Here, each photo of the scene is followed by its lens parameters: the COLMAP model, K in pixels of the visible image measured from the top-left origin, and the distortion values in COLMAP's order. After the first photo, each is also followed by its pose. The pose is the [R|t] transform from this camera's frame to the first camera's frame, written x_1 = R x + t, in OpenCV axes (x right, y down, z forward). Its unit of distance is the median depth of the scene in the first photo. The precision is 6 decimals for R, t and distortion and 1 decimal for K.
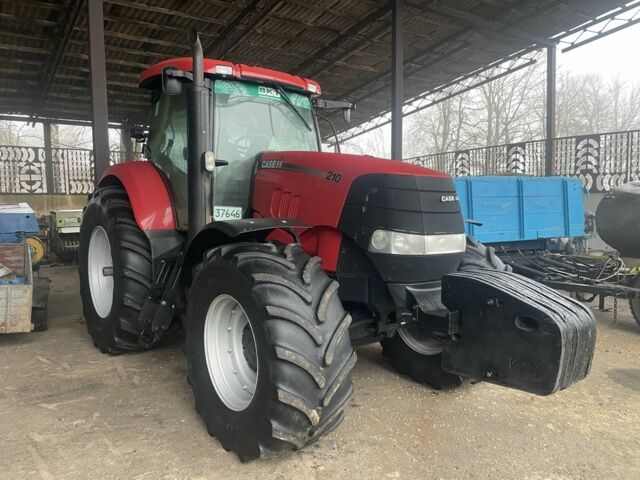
lens RADIAL K [[488.1, 0, 320.0], [0, 488.1, 240.0], [0, 0, 1]] dist [0.065827, -0.099701]
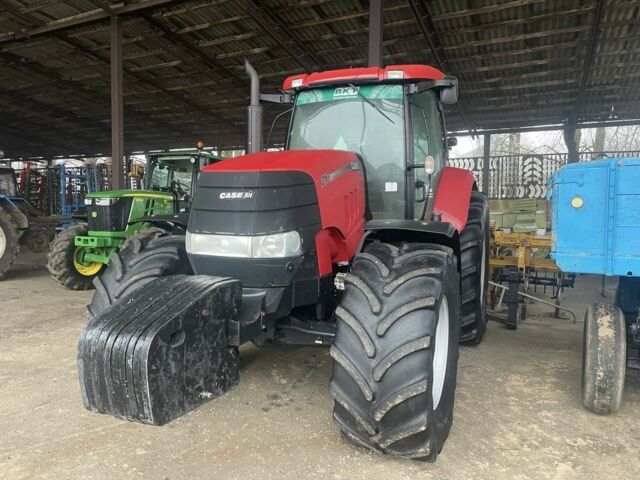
lens RADIAL K [[488.1, 0, 320.0], [0, 488.1, 240.0], [0, 0, 1]] dist [0.065827, -0.099701]
pose [[0.473784, 0.059395, -0.878636, 0.664717], [-0.069271, 0.997145, 0.030053, -0.024080], [0.877913, 0.046626, 0.476545, 0.427759]]
